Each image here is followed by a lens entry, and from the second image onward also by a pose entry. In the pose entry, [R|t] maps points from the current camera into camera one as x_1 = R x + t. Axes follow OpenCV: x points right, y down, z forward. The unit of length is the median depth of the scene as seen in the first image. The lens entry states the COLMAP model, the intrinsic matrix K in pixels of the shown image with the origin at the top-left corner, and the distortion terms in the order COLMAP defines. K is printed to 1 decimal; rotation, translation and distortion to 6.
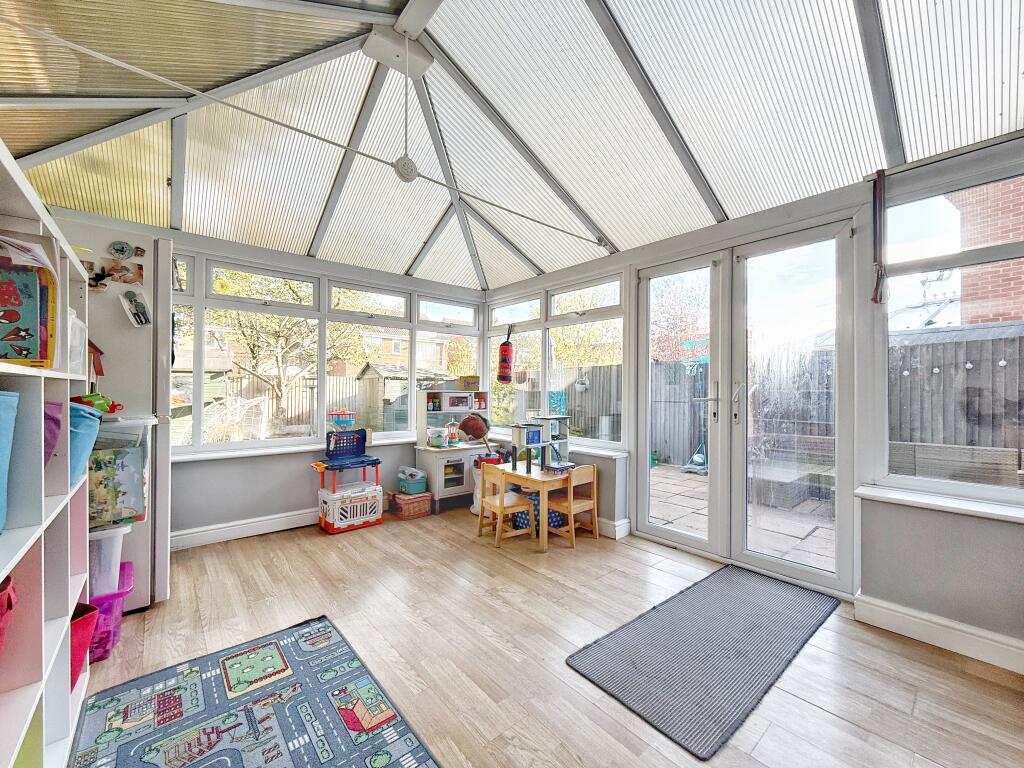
lens RADIAL K [[413.4, 0, 517.7], [0, 413.4, 387.2], [0, 0, 1]] dist [0.000314, 0.000323]
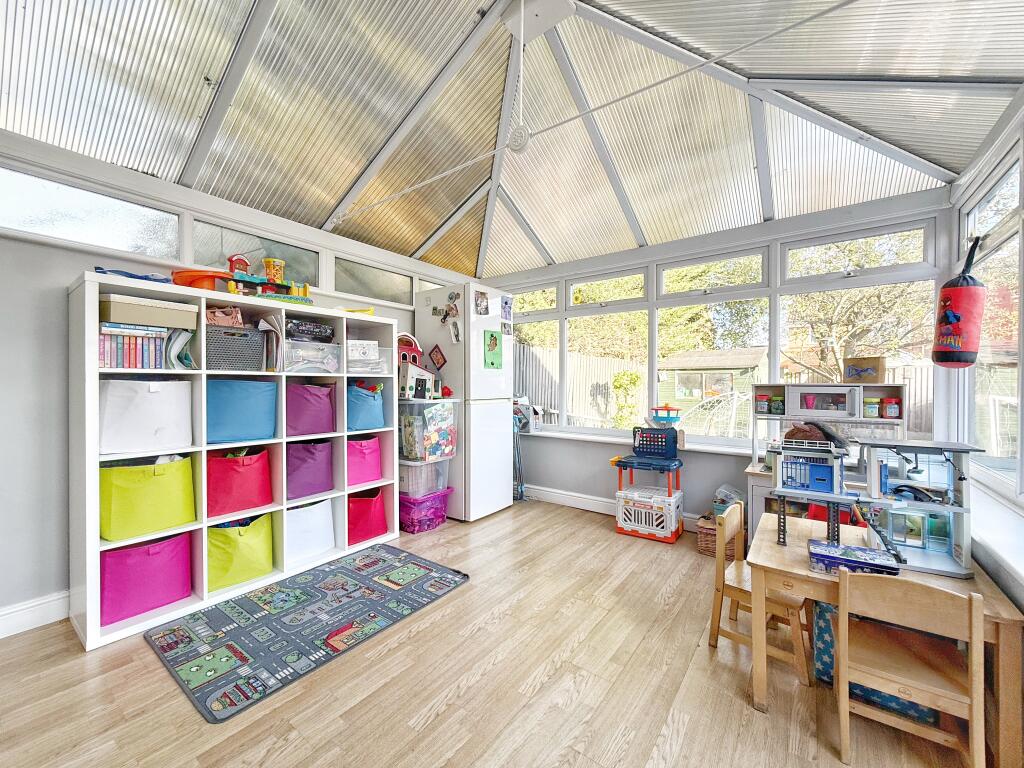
lens RADIAL K [[413.4, 0, 516.6], [0, 413.4, 387.7], [0, 0, 1]] dist [0.000314, 0.000323]
pose [[0.213385, 0.003701, -0.976961, 0.689502], [0.005673, 0.999971, 0.005028, 0.019074], [0.976952, -0.006615, 0.213358, 0.879720]]
